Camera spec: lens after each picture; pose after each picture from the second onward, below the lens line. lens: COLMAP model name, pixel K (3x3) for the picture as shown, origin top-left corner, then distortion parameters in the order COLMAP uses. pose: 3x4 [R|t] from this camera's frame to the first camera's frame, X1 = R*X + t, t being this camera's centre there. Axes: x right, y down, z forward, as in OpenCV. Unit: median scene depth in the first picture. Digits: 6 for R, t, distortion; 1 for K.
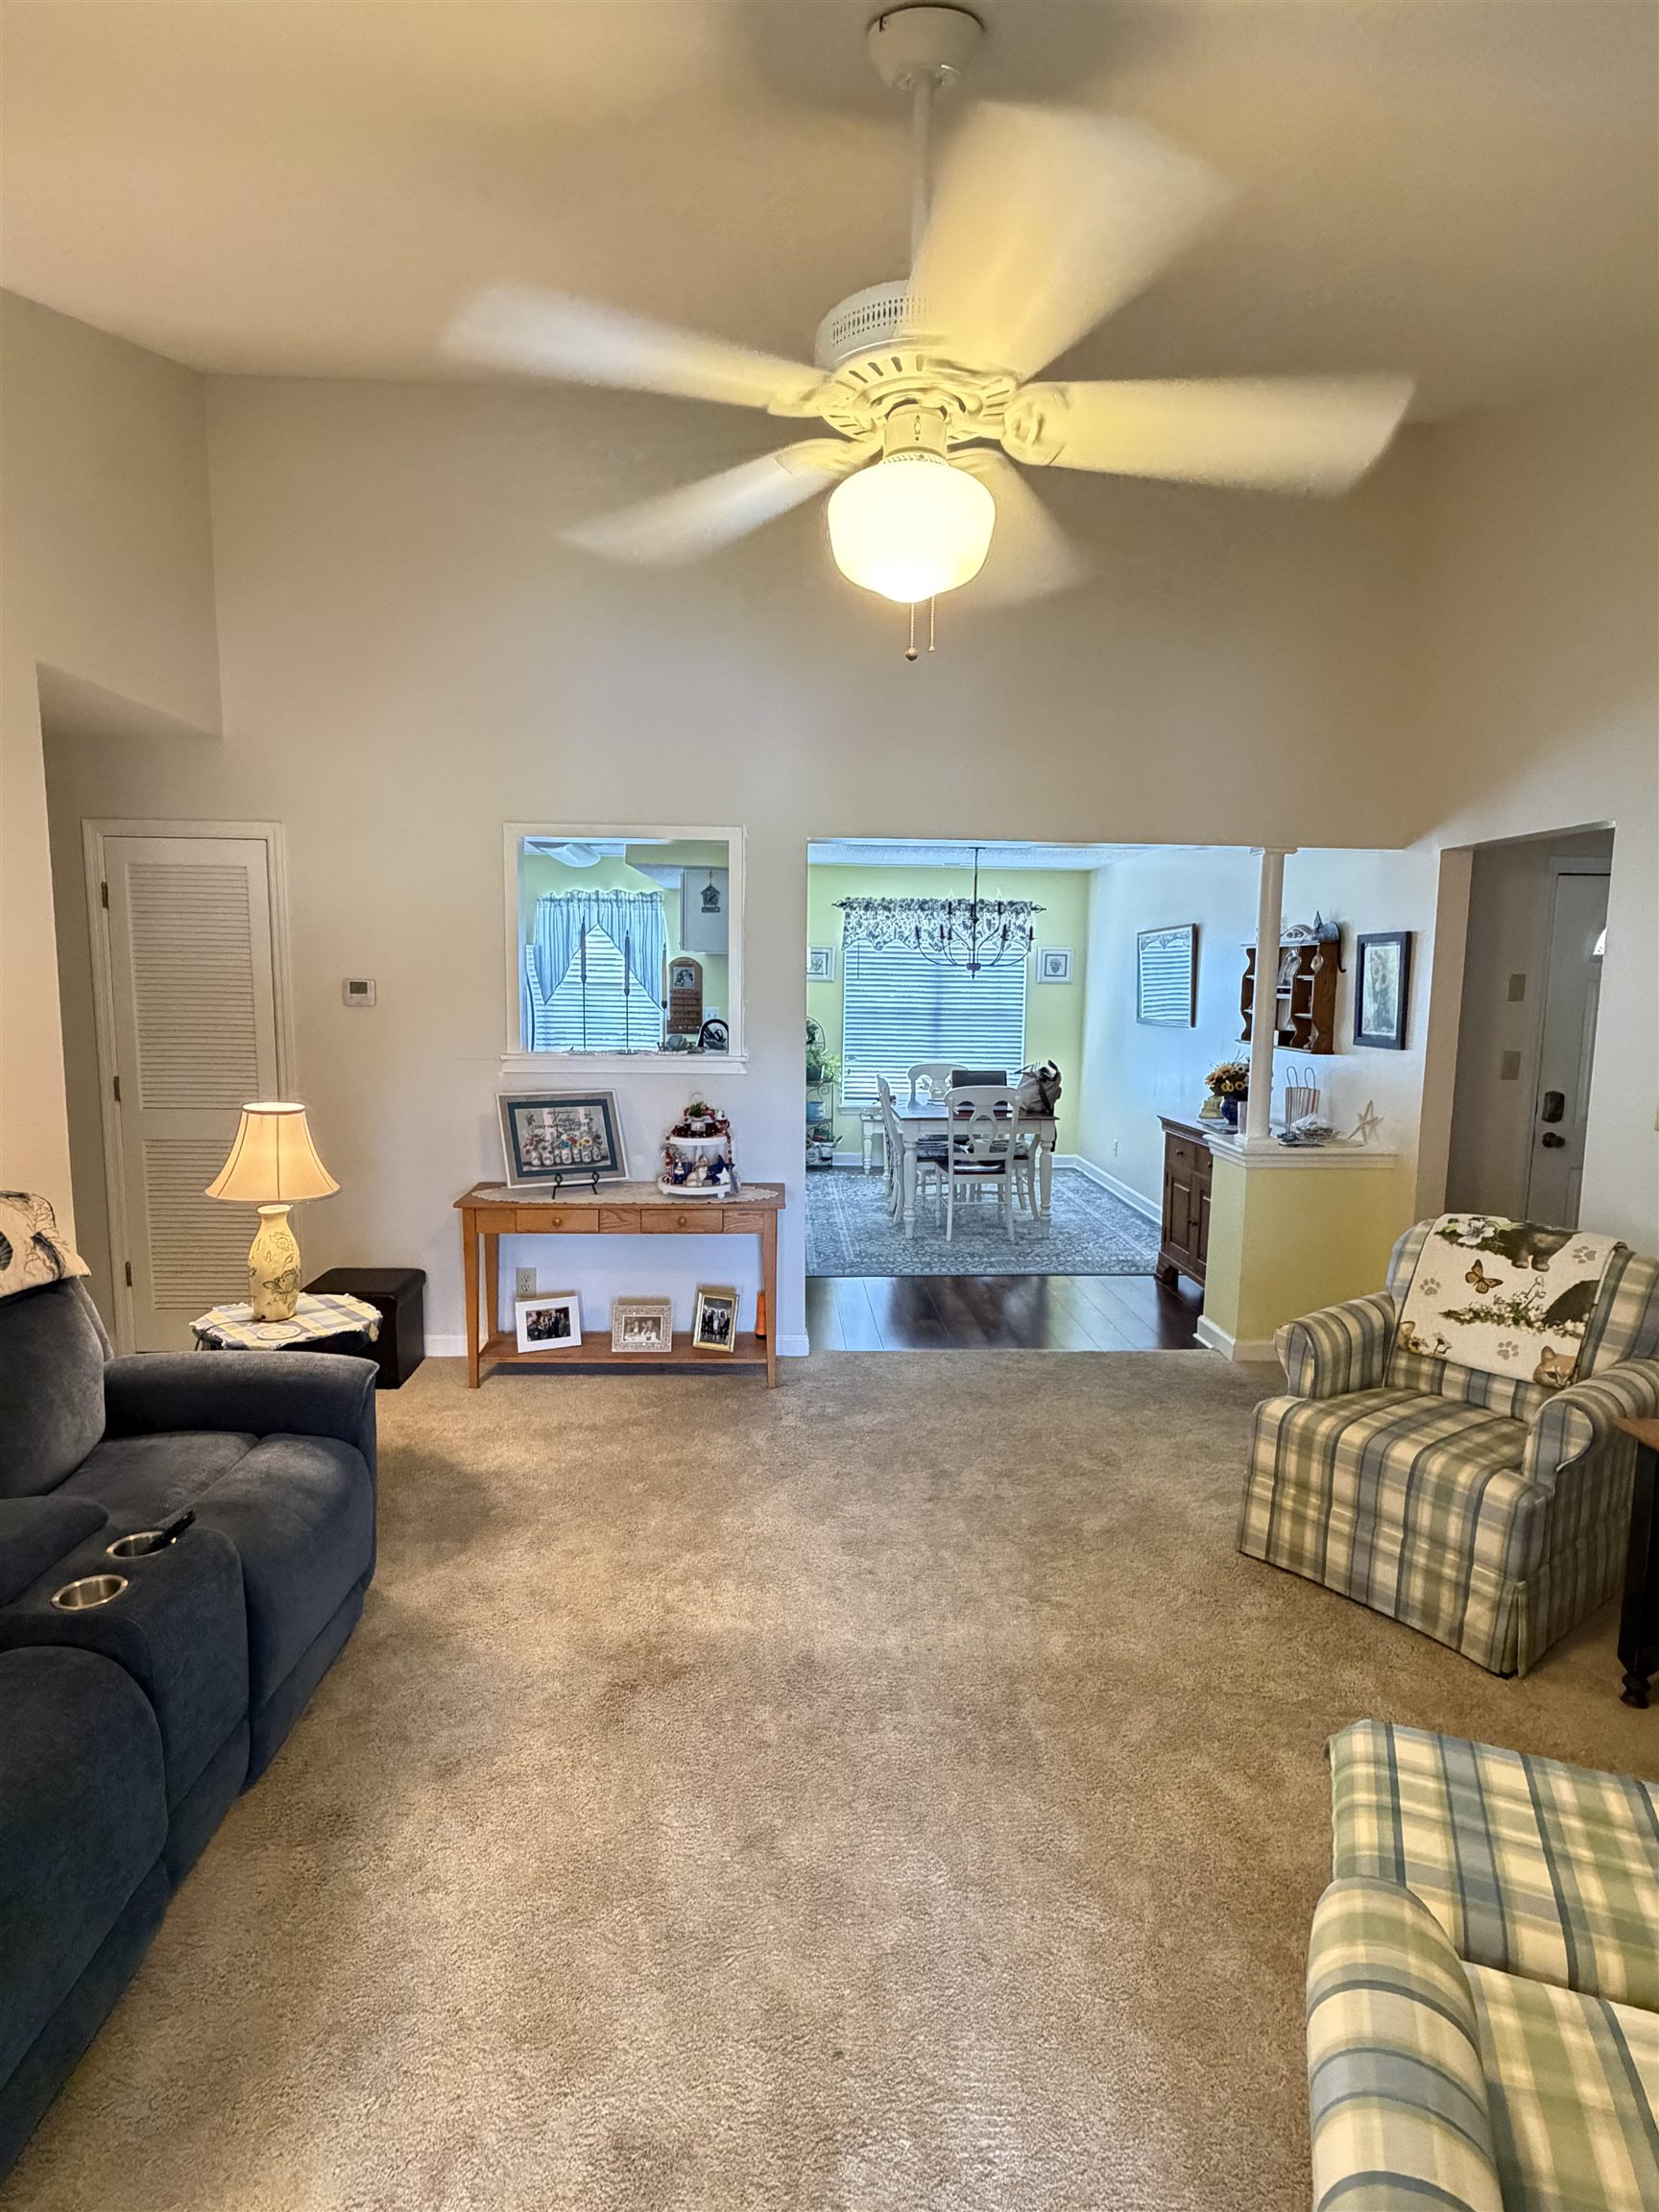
lens RADIAL K [[1139.5, 0, 829.5], [0, 1139.5, 1106.0], [0, 0, 1]] dist [-0.000599, -0.000085]
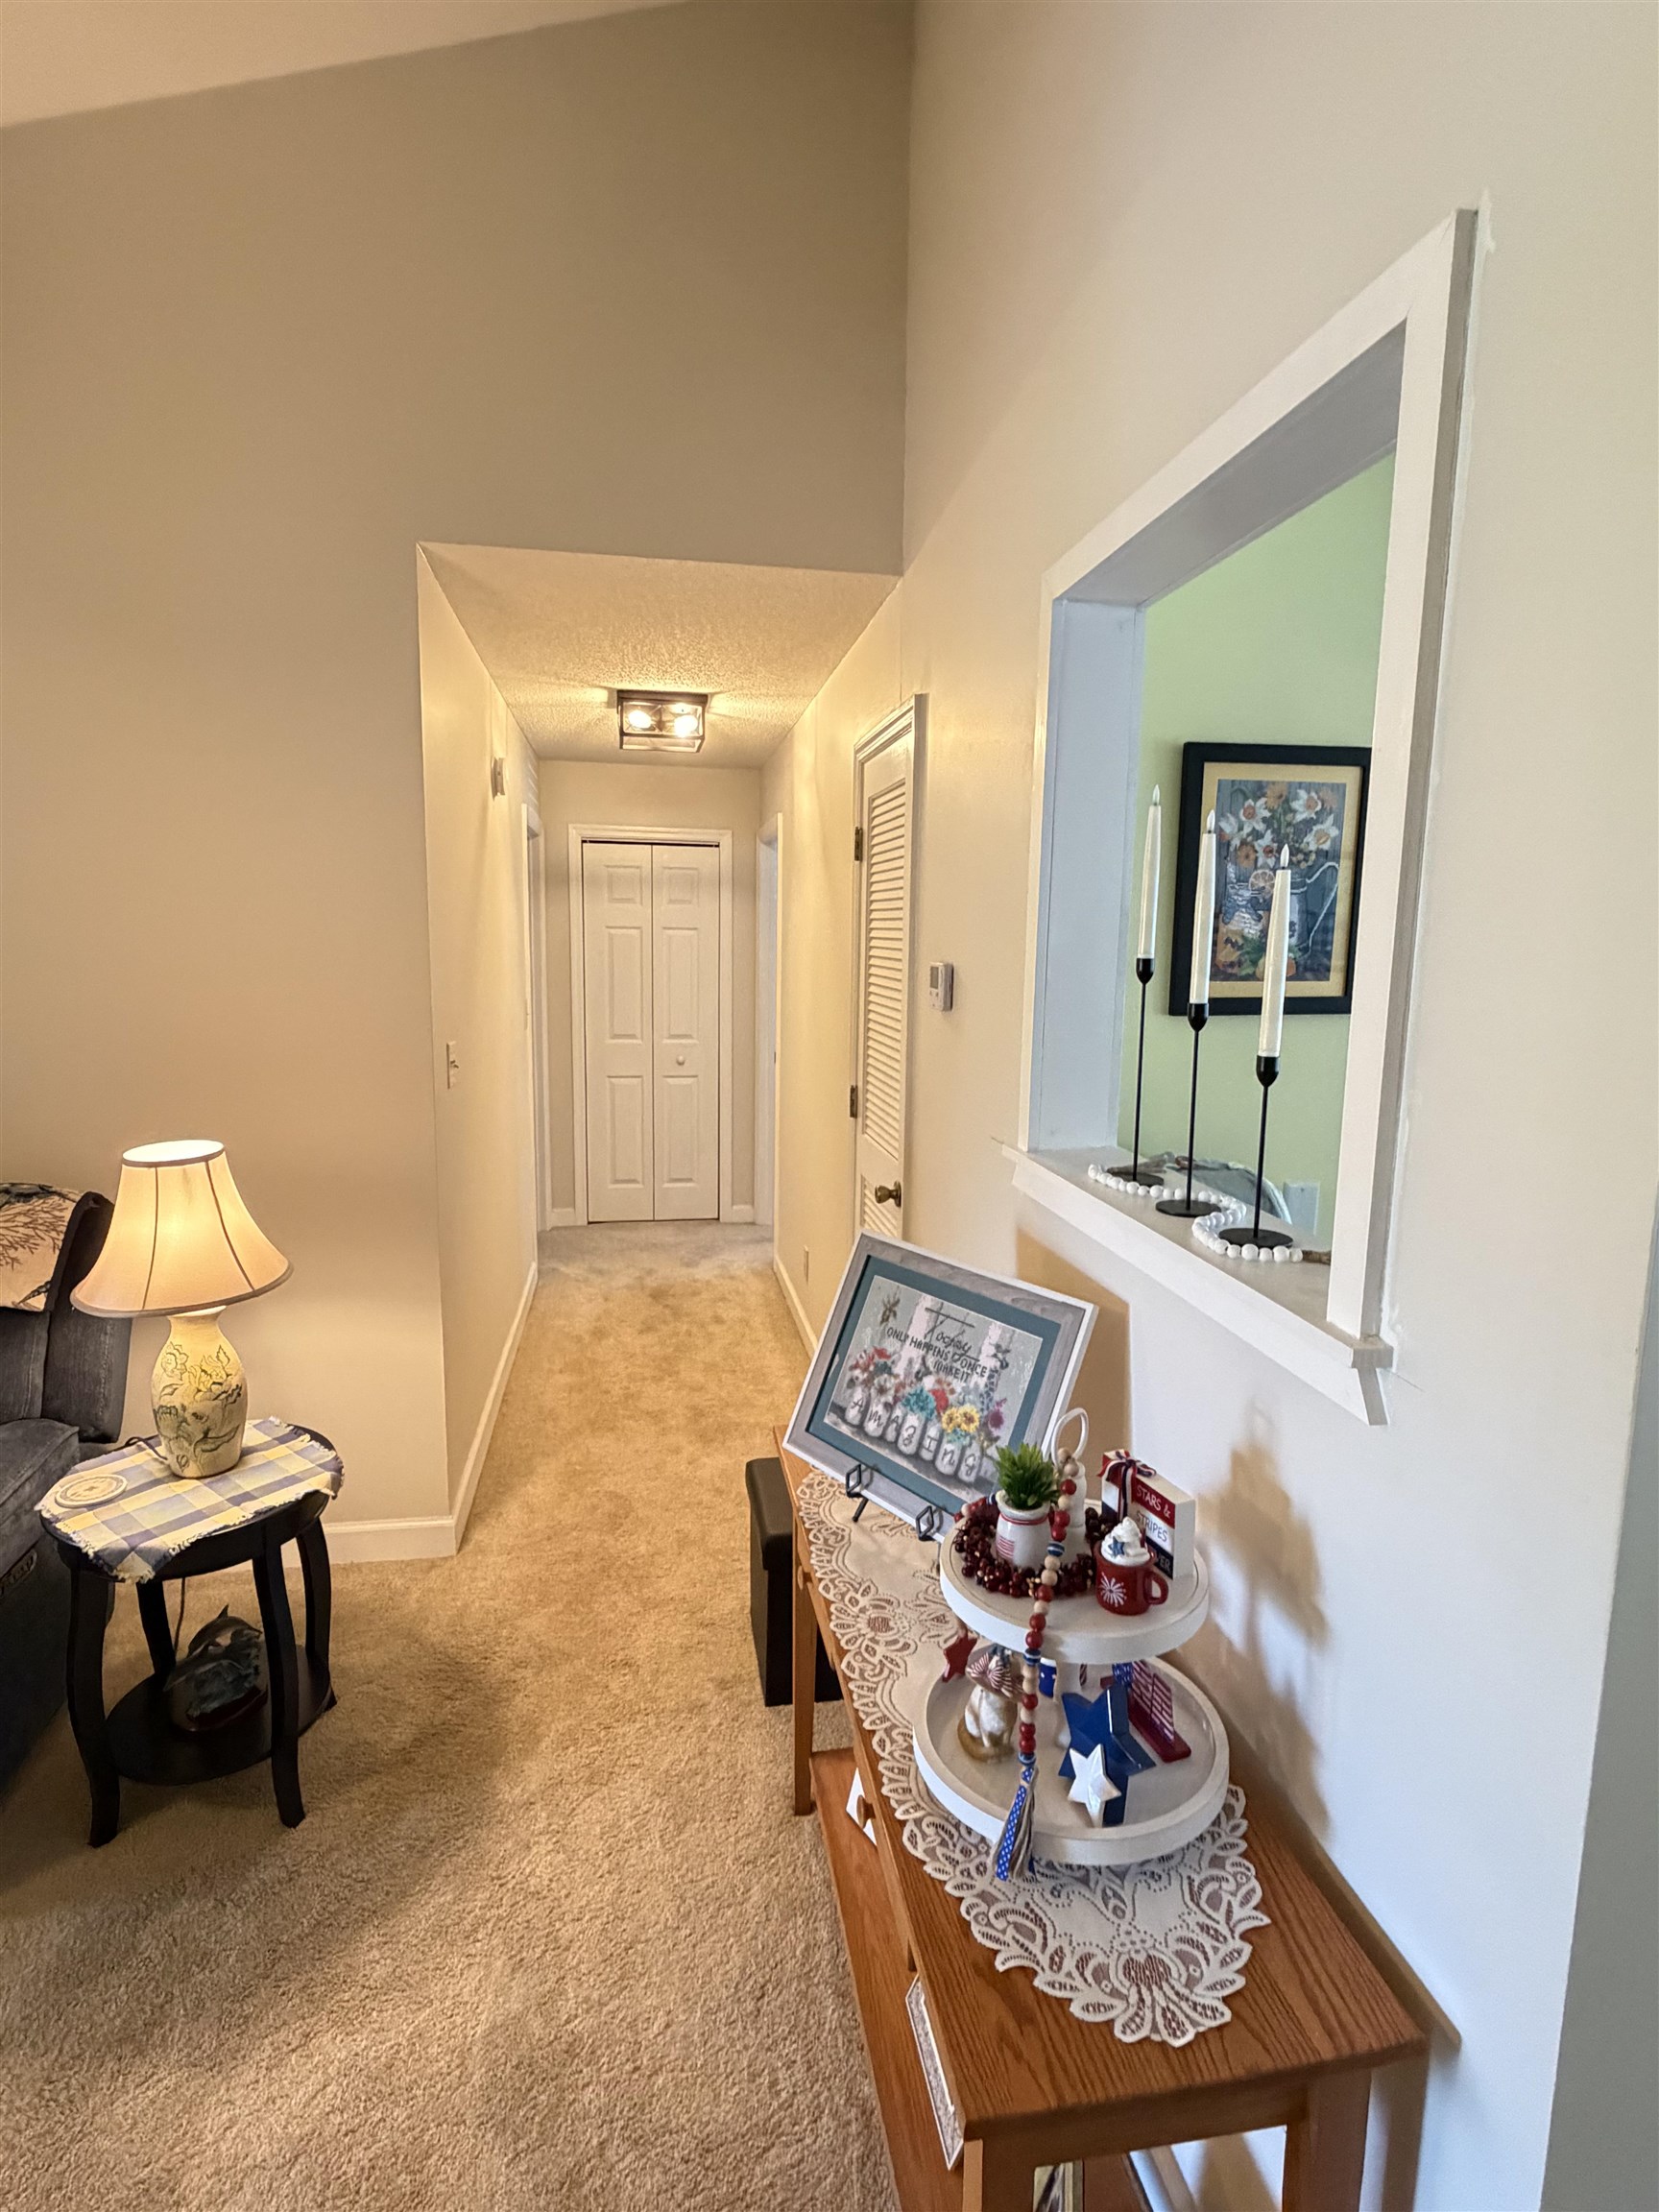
lens RADIAL K [[1139.5, 0, 829.5], [0, 1139.5, 1106.0], [0, 0, 1]] dist [-0.000599, -0.000085]
pose [[0.121996, 0.135461, -0.983243, 0.166842], [-0.132157, 0.984039, 0.119173, -0.139826], [0.983693, 0.115404, 0.137951, 1.206099]]
